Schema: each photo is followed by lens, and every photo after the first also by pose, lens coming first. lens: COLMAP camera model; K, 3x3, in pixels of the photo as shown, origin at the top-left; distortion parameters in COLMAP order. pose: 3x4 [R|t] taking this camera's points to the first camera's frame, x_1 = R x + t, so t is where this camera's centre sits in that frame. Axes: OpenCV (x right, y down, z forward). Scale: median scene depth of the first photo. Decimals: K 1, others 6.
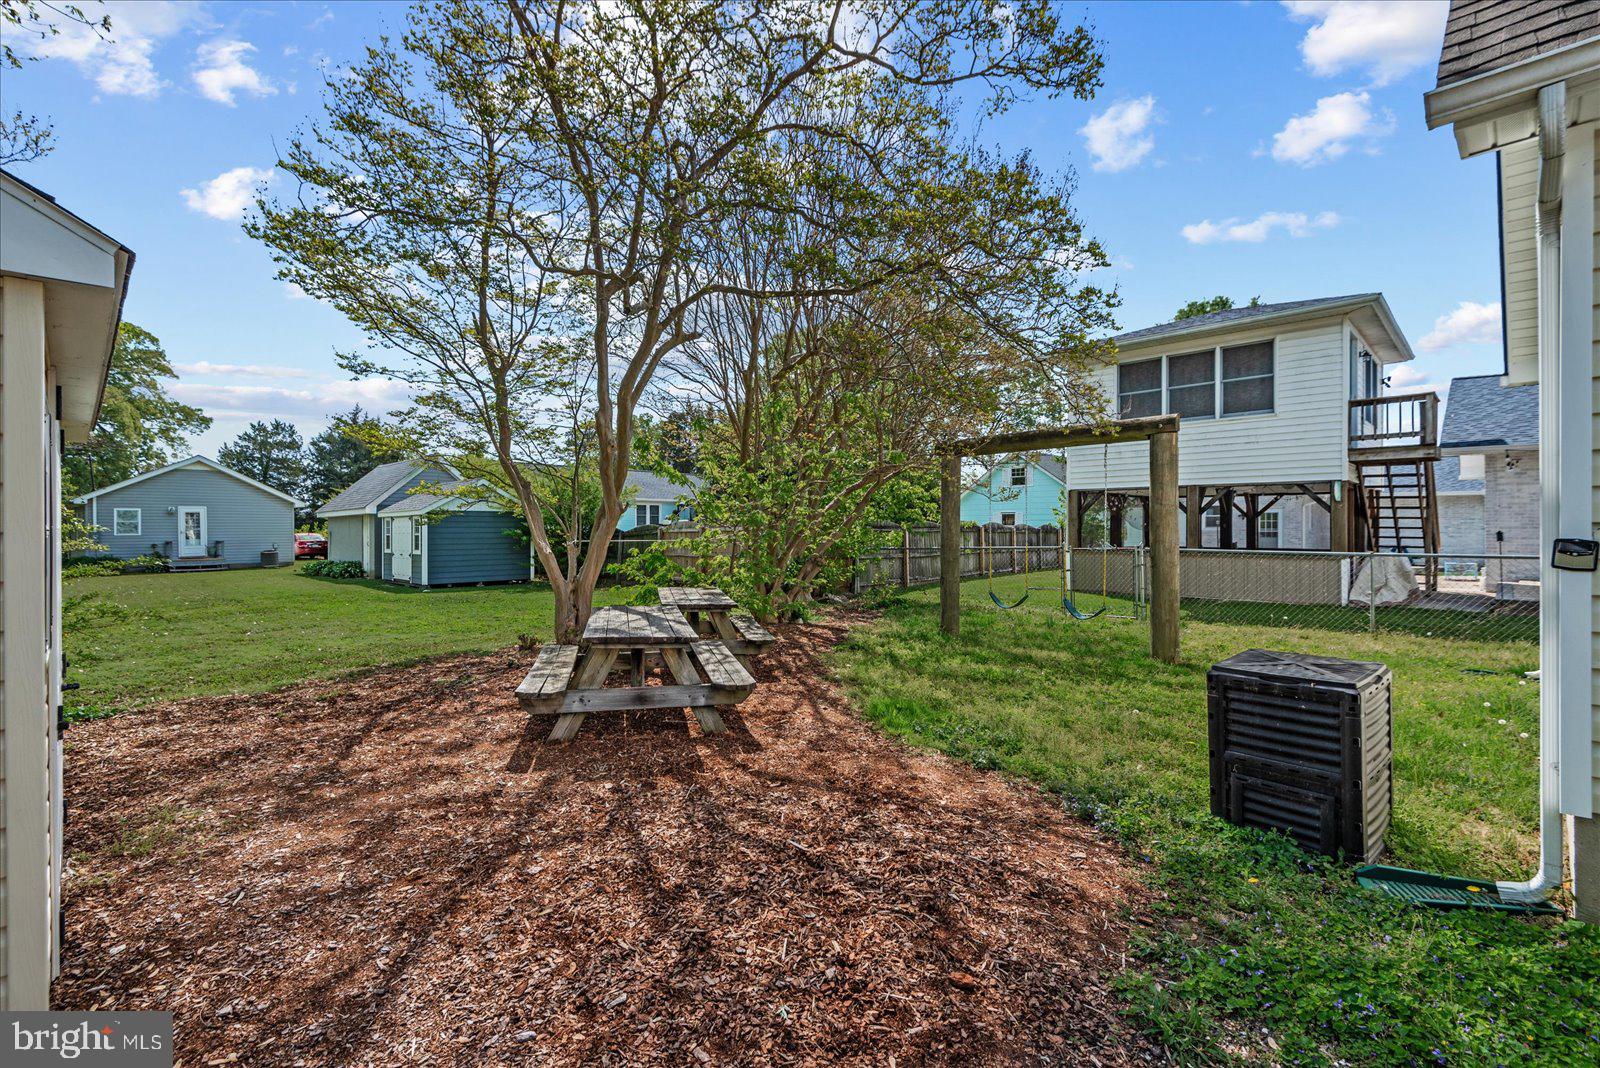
lens RADIAL K [[717.6, 0, 801.8], [0, 717.6, 526.1], [0, 0, 1]] dist [0.001458, -0.000693]
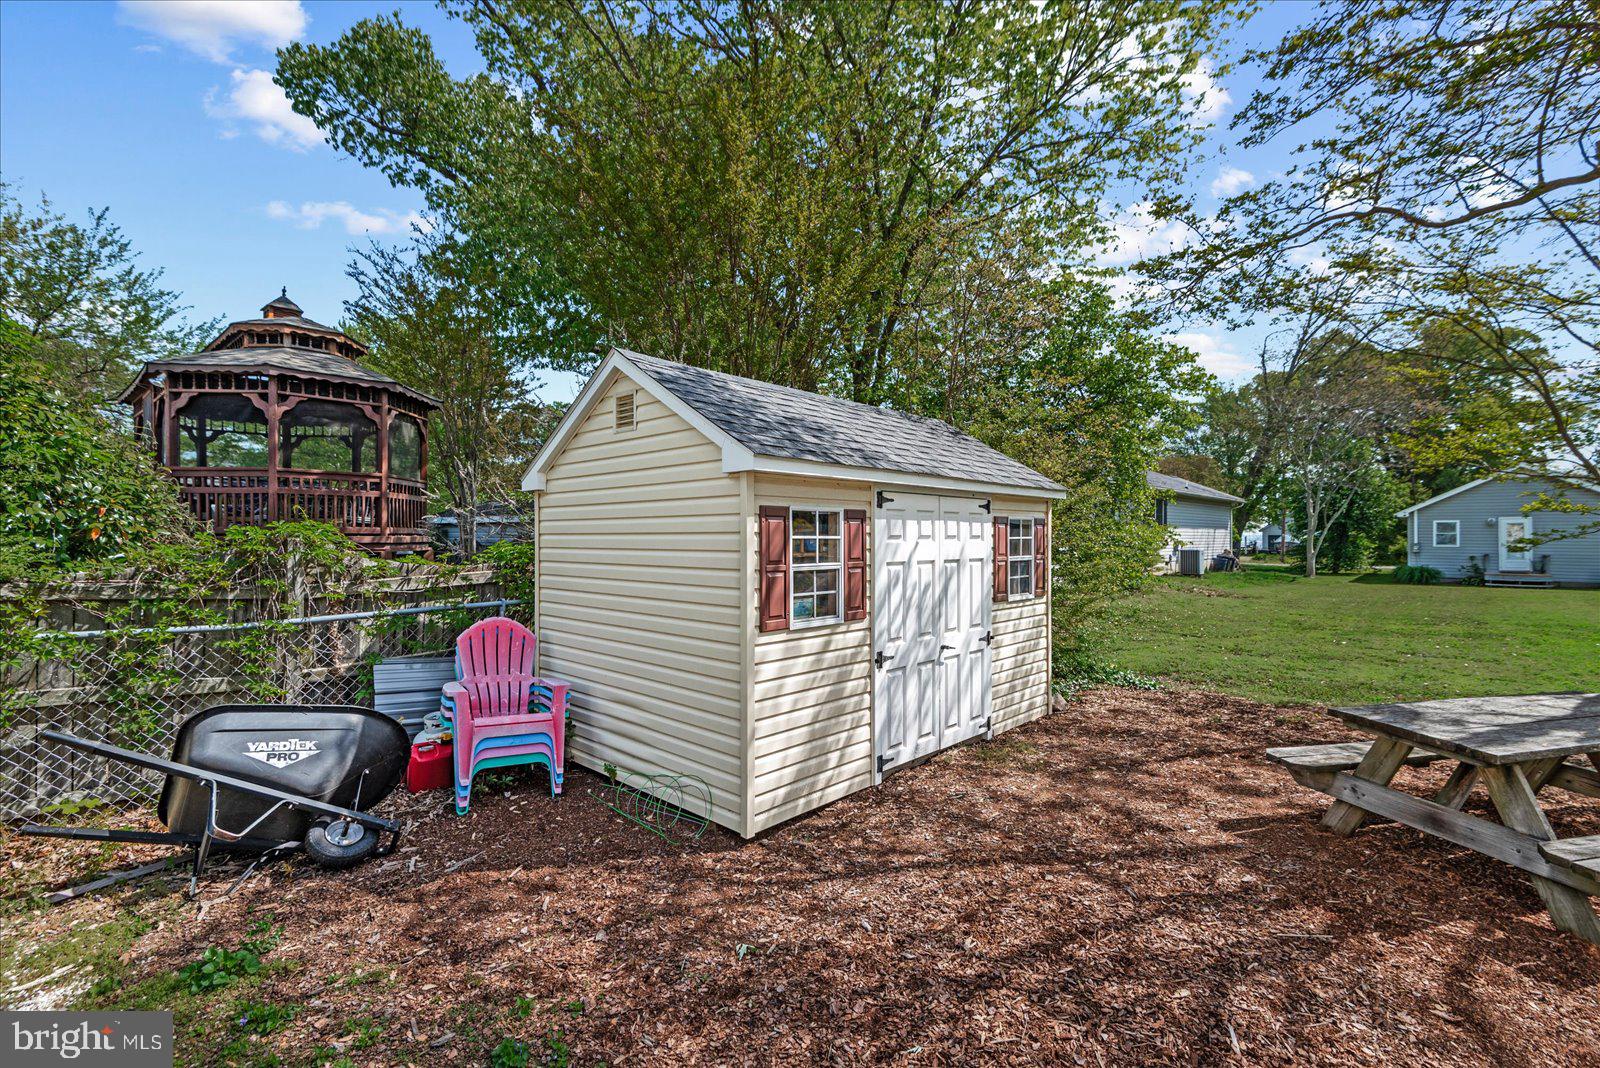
lens RADIAL K [[717.6, 0, 801.7], [0, 717.6, 533.4], [0, 0, 1]] dist [0.001458, -0.000693]
pose [[0.015280, 0.003257, -0.999878, 0.572210], [-0.003191, 0.999990, 0.003209, -0.051313], [0.999878, 0.003141, 0.015290, 0.449001]]
